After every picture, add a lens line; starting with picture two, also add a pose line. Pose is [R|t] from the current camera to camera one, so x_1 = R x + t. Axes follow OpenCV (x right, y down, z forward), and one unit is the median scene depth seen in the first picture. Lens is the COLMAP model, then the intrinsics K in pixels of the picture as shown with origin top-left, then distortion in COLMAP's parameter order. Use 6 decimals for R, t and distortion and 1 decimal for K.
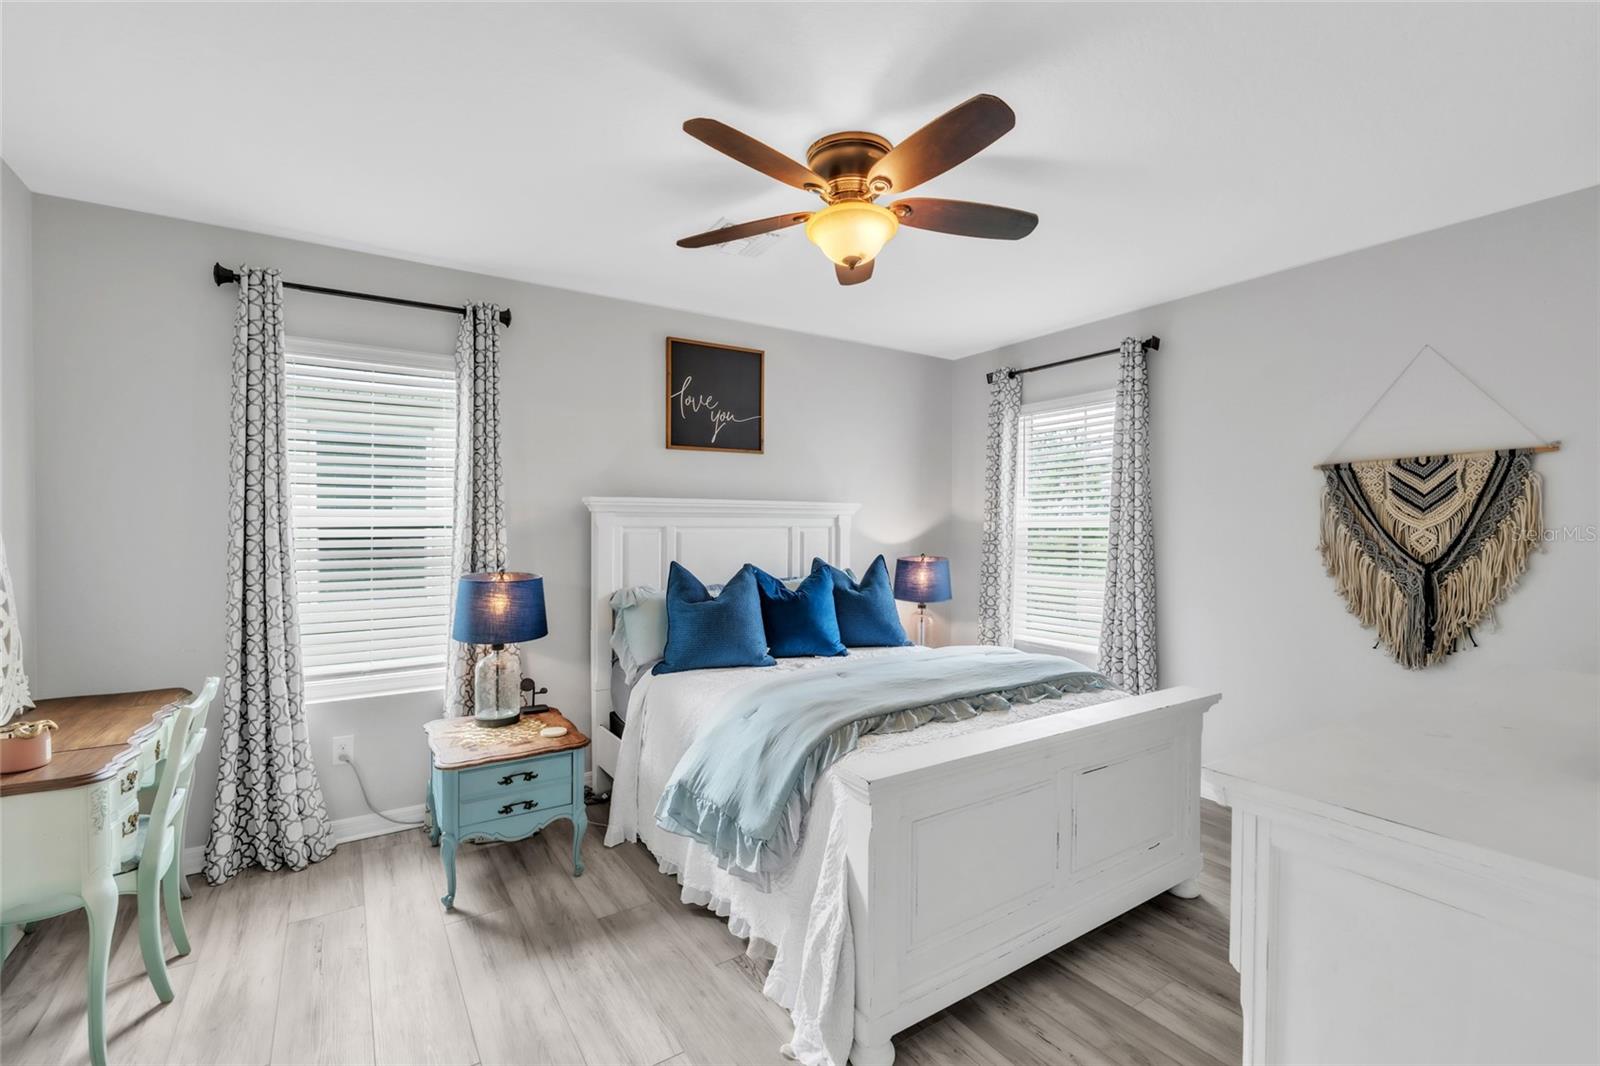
lens RADIAL K [[698.0, 0, 801.7], [0, 698.0, 531.5], [0, 0, 1]] dist [-0.000648, -0.000145]
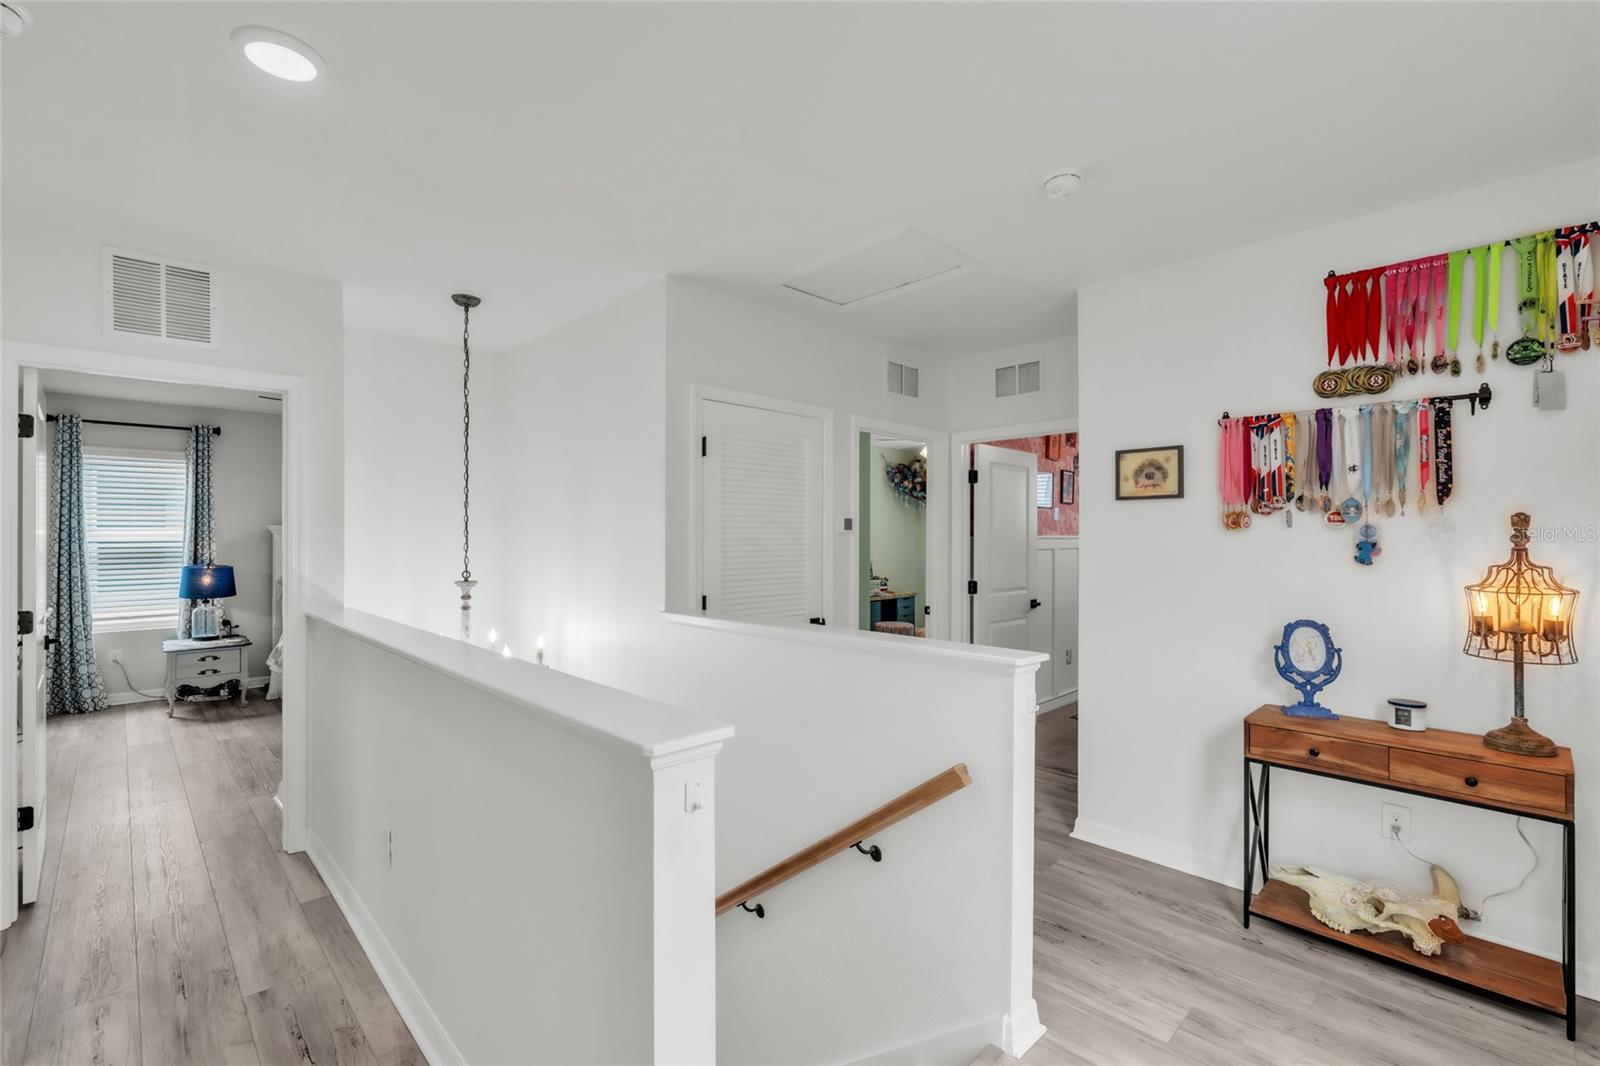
lens RADIAL K [[686.4, 0, 791.4], [0, 686.4, 530.1], [0, 0, 1]] dist [-0.002273, -0.000291]
pose [[0.982588, -0.006256, 0.185691, 0.897973], [0.010172, 0.999745, -0.020141, 0.019135], [-0.185518, 0.021679, 0.982402, -1.313199]]
